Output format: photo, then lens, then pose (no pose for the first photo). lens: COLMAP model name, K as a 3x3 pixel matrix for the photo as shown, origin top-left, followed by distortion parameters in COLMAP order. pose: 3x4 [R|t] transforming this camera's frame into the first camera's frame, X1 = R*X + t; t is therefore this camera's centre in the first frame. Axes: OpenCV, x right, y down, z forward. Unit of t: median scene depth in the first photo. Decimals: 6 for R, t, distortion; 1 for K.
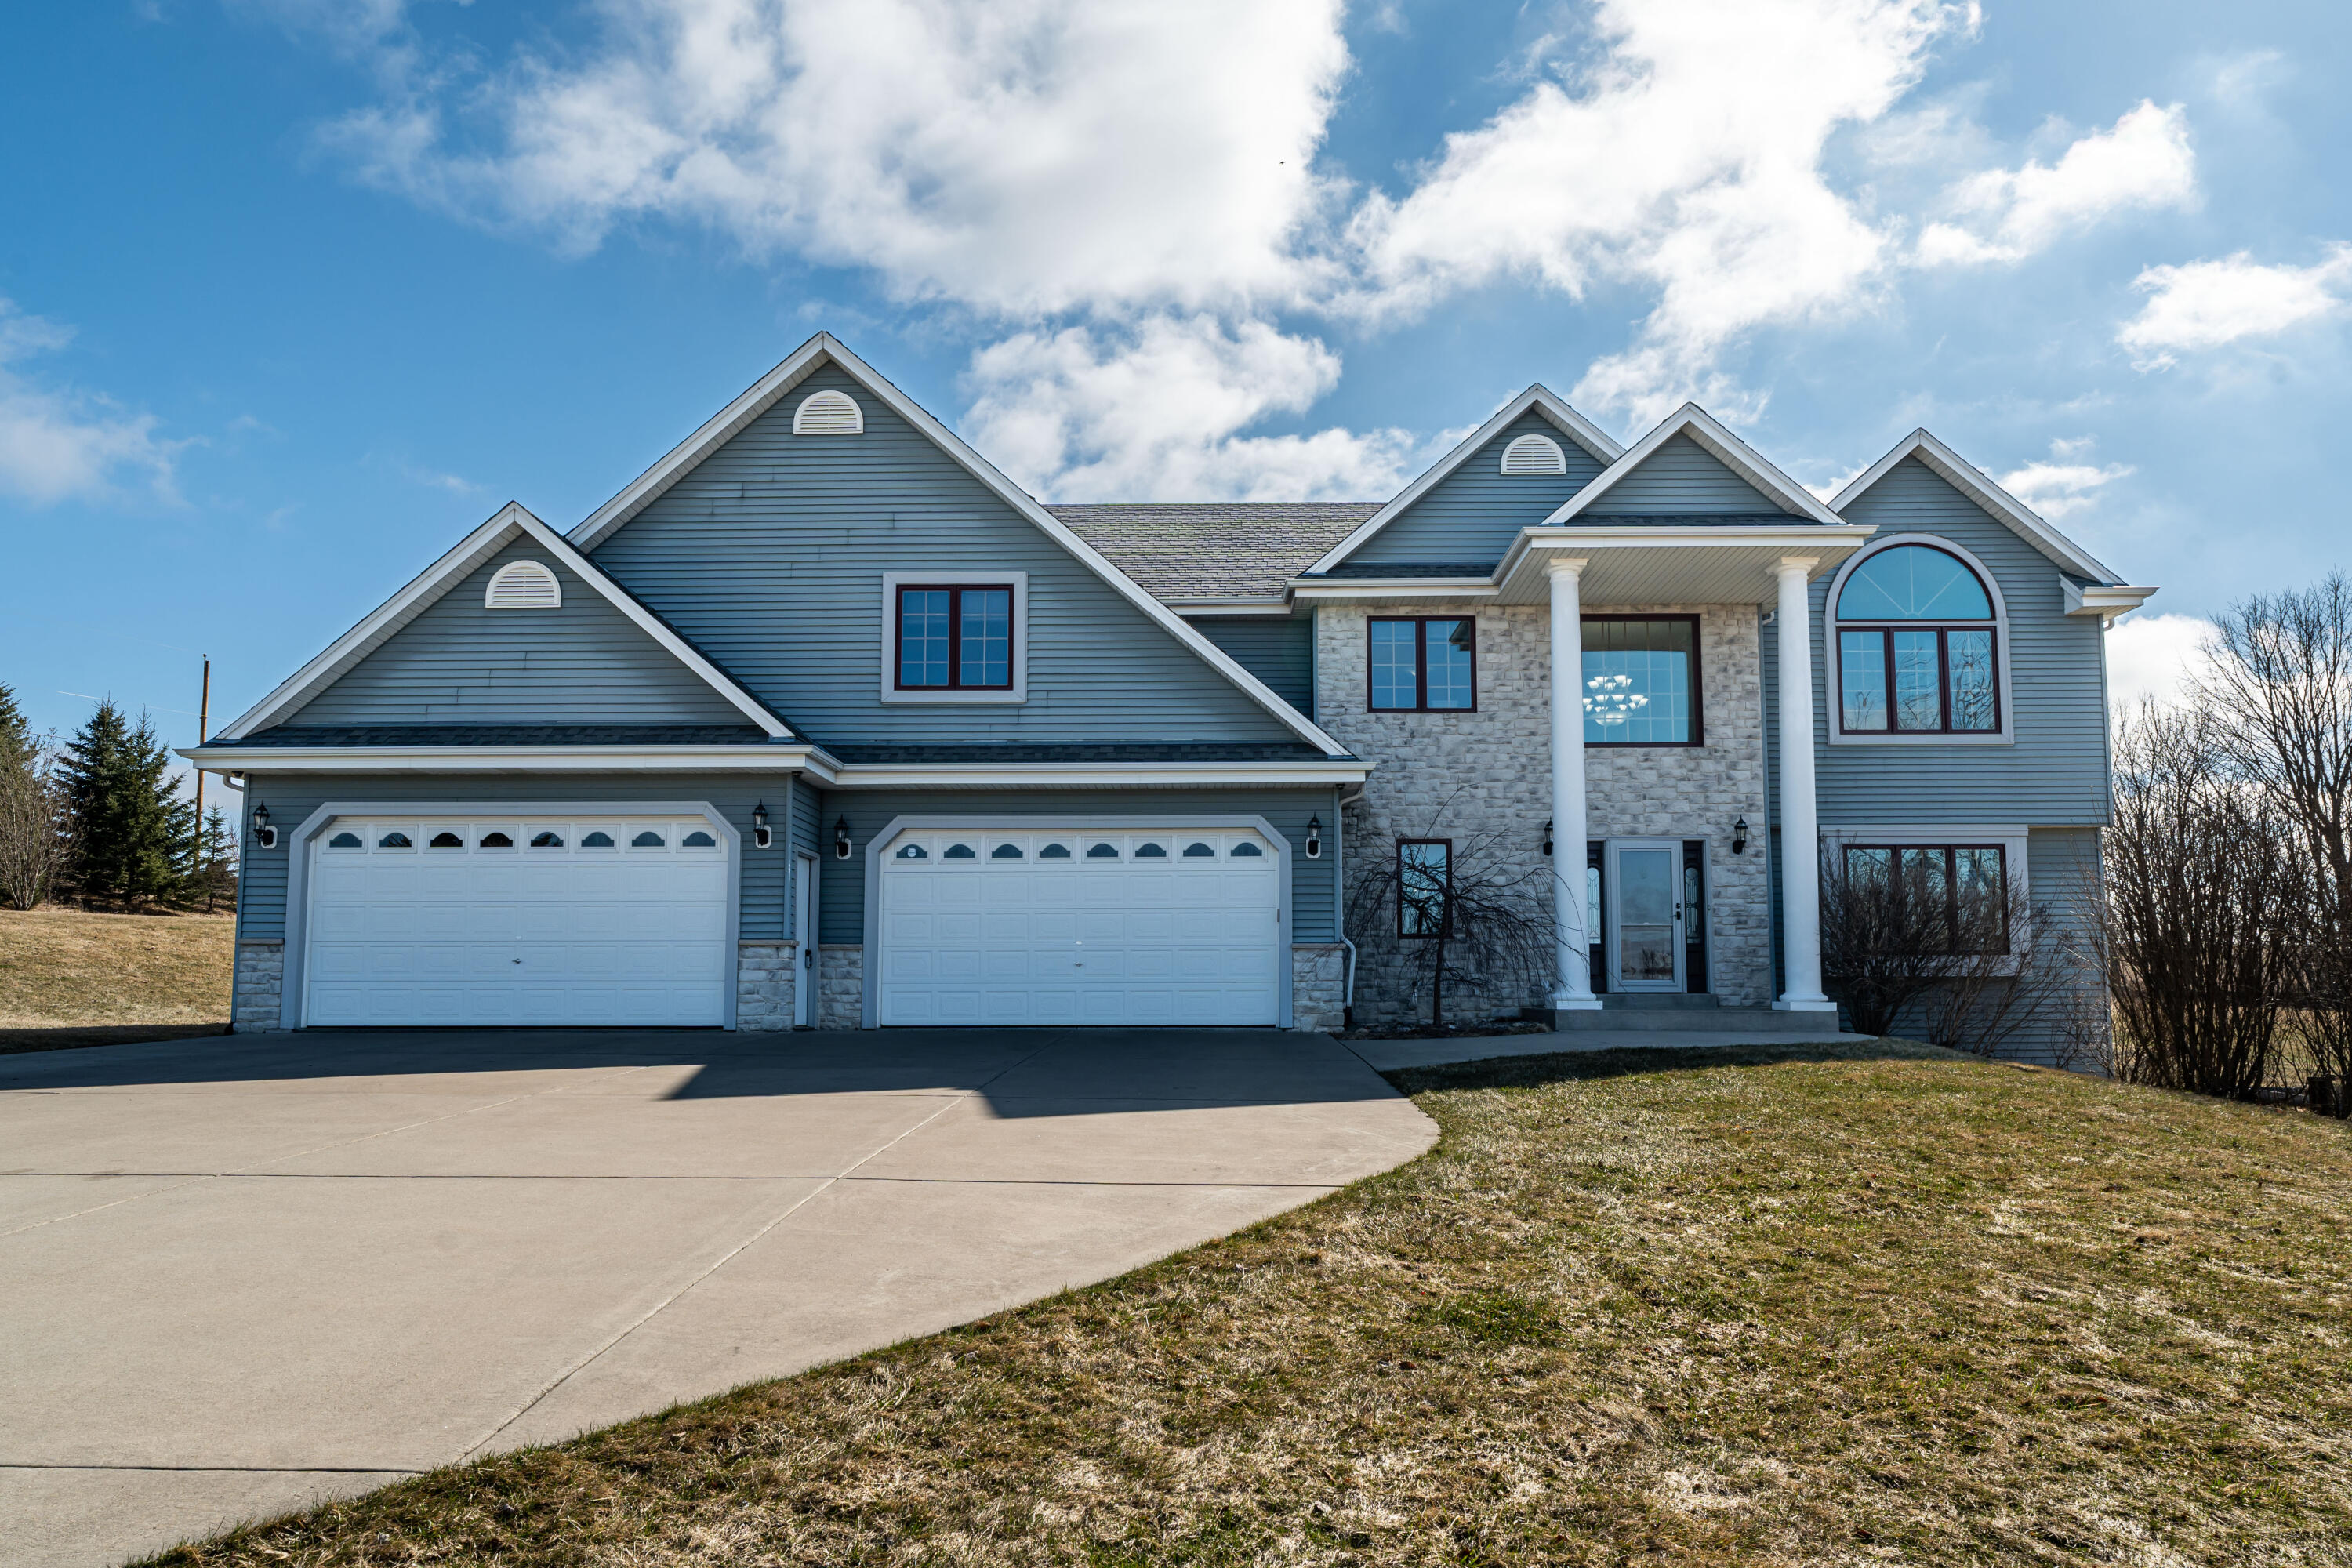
lens RADIAL K [[1327.7, 0, 1183.4], [0, 1327.7, 791.1], [0, 0, 1]] dist [-0.002170, -0.000066]
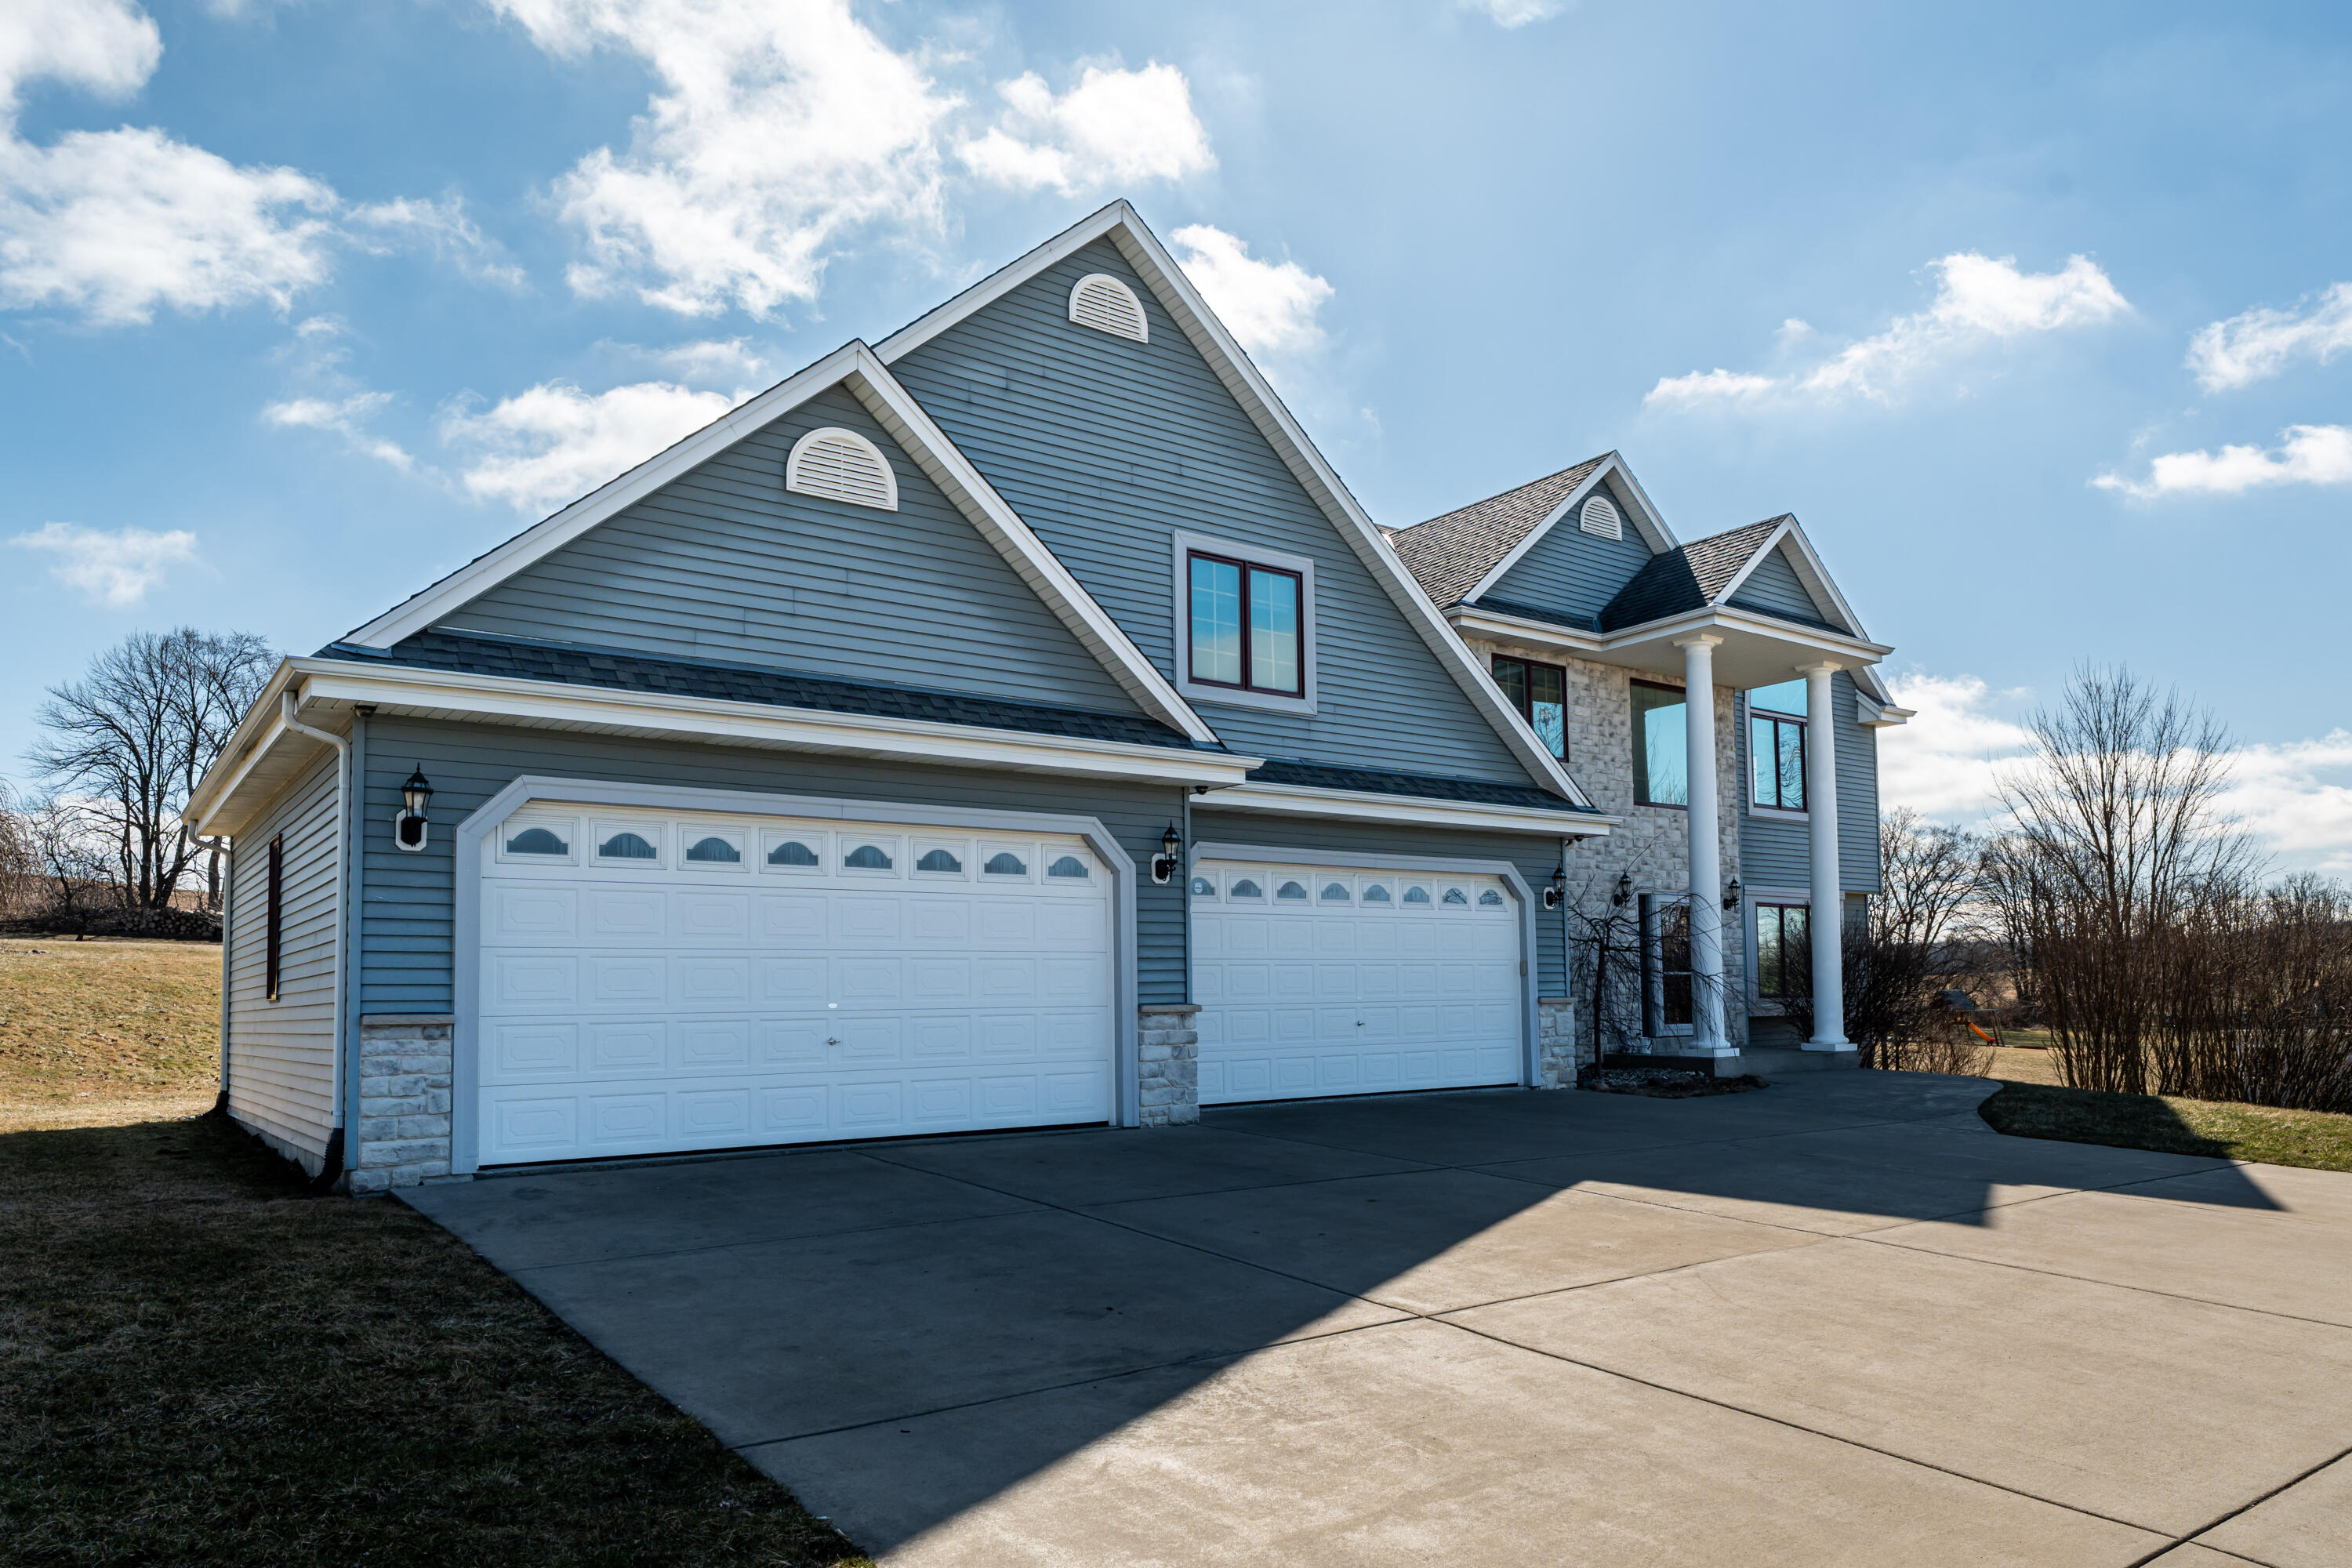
lens RADIAL K [[1497.2, 0, 1309.8], [0, 1497.2, 793.1], [0, 0, 1]] dist [-0.002692, -0.001223]
pose [[0.779108, 0.075308, 0.622350, -0.710088], [-0.084172, 0.996335, -0.015189, -0.002638], [-0.621213, -0.040550, 0.782592, 0.251841]]
